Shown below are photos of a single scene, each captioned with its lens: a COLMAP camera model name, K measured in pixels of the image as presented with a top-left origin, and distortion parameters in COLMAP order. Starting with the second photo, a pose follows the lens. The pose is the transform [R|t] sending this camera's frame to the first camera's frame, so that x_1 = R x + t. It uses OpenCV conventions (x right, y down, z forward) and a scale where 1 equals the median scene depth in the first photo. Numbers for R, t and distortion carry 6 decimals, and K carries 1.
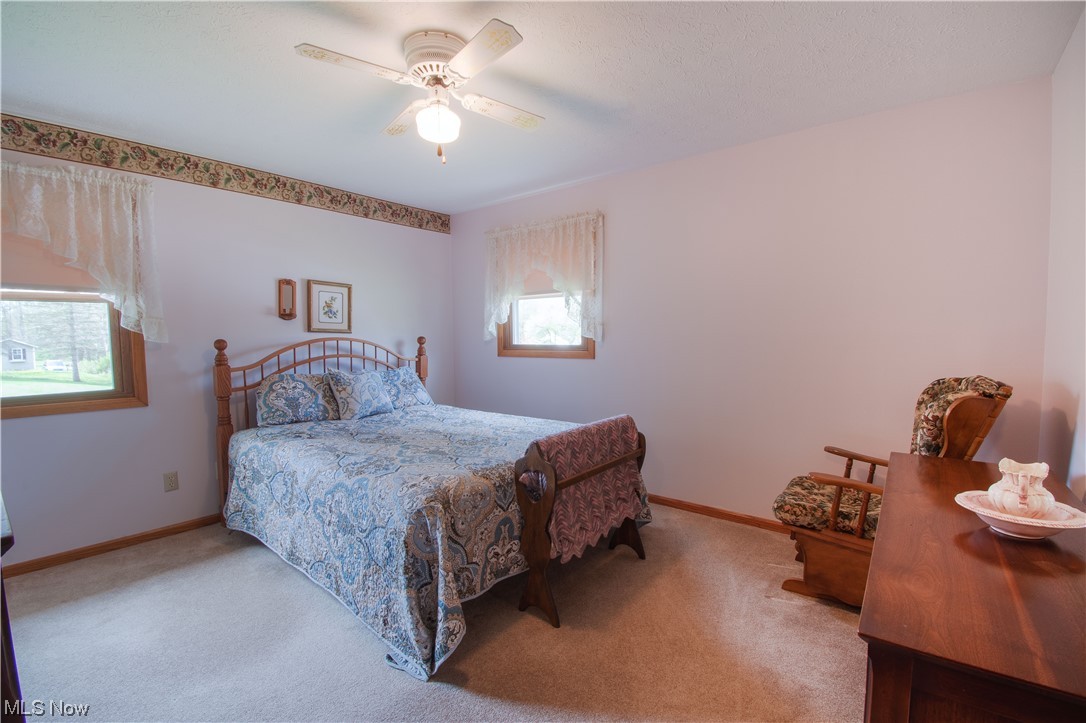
lens RADIAL K [[472.1, 0, 542.9], [0, 472.1, 364.8], [0, 0, 1]] dist [-0.001696, -0.000222]
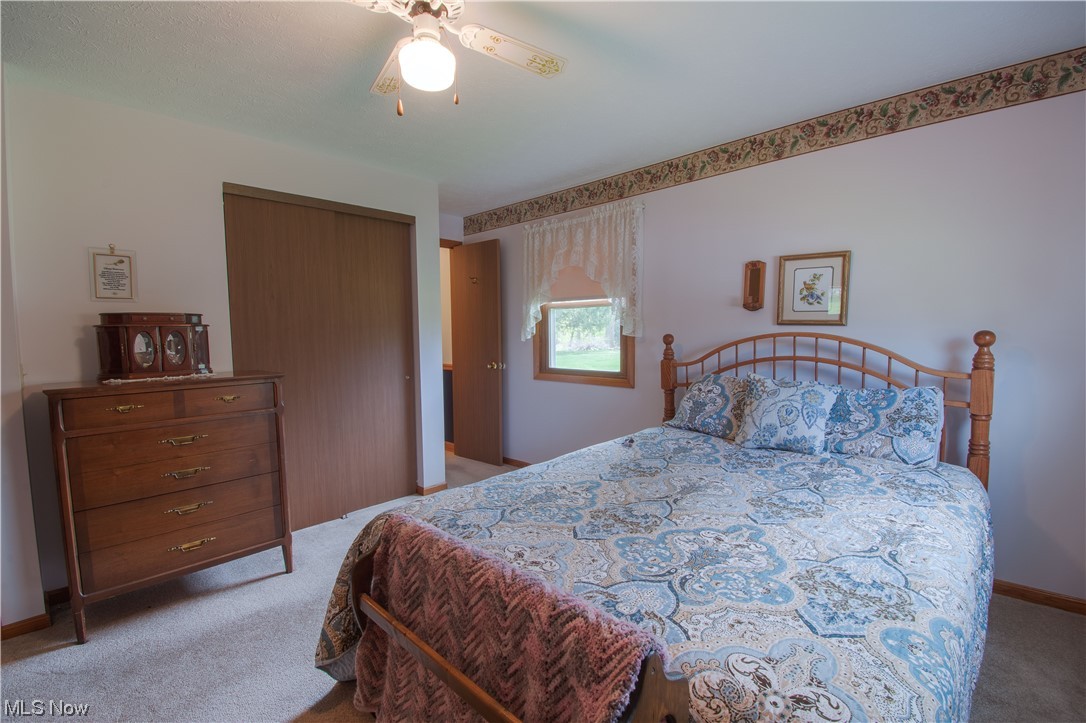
lens RADIAL K [[472.1, 0, 543.5], [0, 472.1, 365.1], [0, 0, 1]] dist [-0.001696, -0.000222]
pose [[-0.076283, 0.075925, -0.994191, 0.304882], [-0.052515, 0.995407, 0.080047, -0.045706], [0.995702, 0.058316, -0.071946, 0.681445]]
